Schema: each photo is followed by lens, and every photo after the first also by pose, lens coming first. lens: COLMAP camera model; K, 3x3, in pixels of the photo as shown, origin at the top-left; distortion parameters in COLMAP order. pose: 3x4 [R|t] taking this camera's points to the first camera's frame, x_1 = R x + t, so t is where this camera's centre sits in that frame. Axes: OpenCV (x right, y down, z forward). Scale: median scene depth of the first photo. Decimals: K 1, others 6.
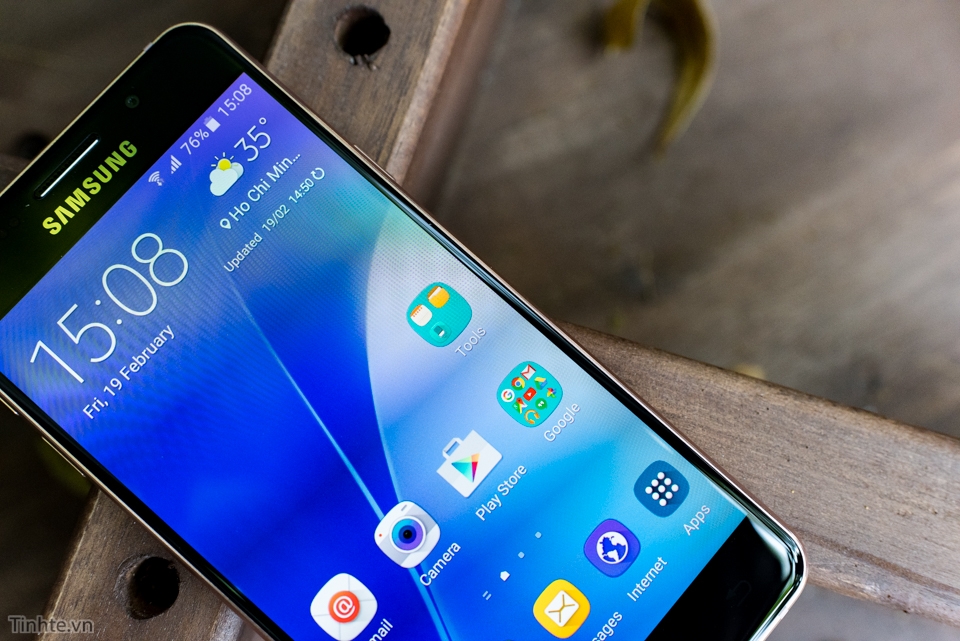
lens RADIAL K [[910.4, 0, 509.2], [0, 910.4, 319.2], [0, 0, 1]] dist [-0.008752, 0.005237]
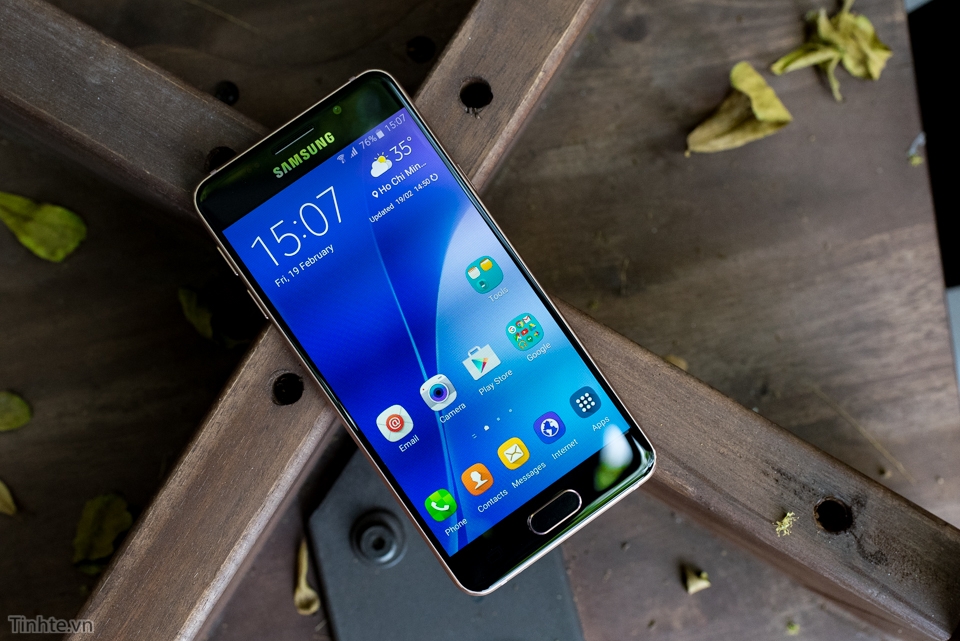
lens RADIAL K [[831.2, 0, 483.6], [0, 831.2, 342.0], [0, 0, 1]] dist [-0.007078, 0.000378]
pose [[0.972011, 0.234296, -0.017344, -0.020761], [-0.232219, 0.969340, 0.080338, -0.007746], [0.035635, -0.074062, 0.996617, -0.567850]]
